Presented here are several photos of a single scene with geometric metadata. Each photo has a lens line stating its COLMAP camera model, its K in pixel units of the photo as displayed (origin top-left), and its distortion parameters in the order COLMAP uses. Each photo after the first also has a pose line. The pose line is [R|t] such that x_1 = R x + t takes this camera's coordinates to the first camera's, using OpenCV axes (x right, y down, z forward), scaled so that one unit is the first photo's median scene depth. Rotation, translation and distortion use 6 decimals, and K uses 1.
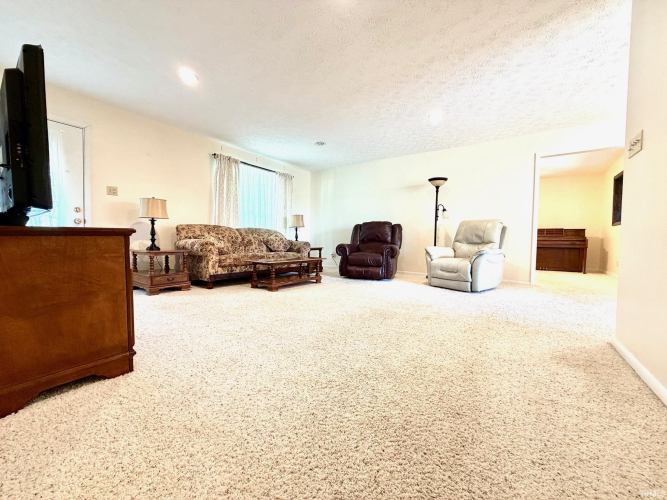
lens RADIAL K [[265.7, 0, 336.1], [0, 265.7, 246.7], [0, 0, 1]] dist [0.000809, -0.000127]
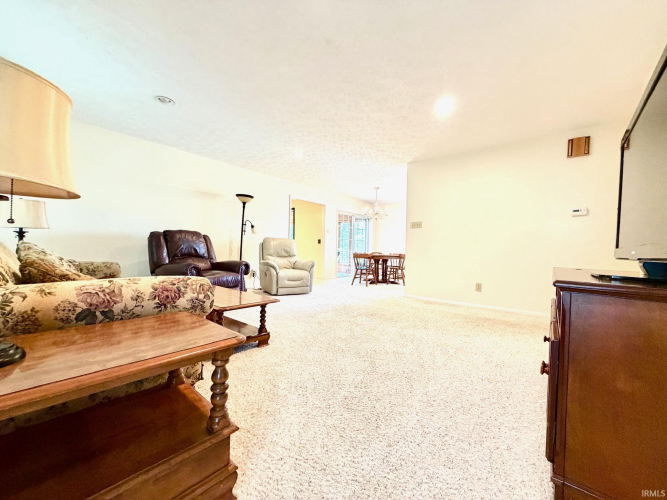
lens RADIAL K [[265.7, 0, 333.3], [0, 265.7, 253.7], [0, 0, 1]] dist [0.000809, -0.000127]
pose [[0.102861, -0.023747, 0.994412, -0.637219], [0.009341, 0.999694, 0.022907, -0.047268], [-0.994652, 0.006933, 0.103052, 0.558769]]
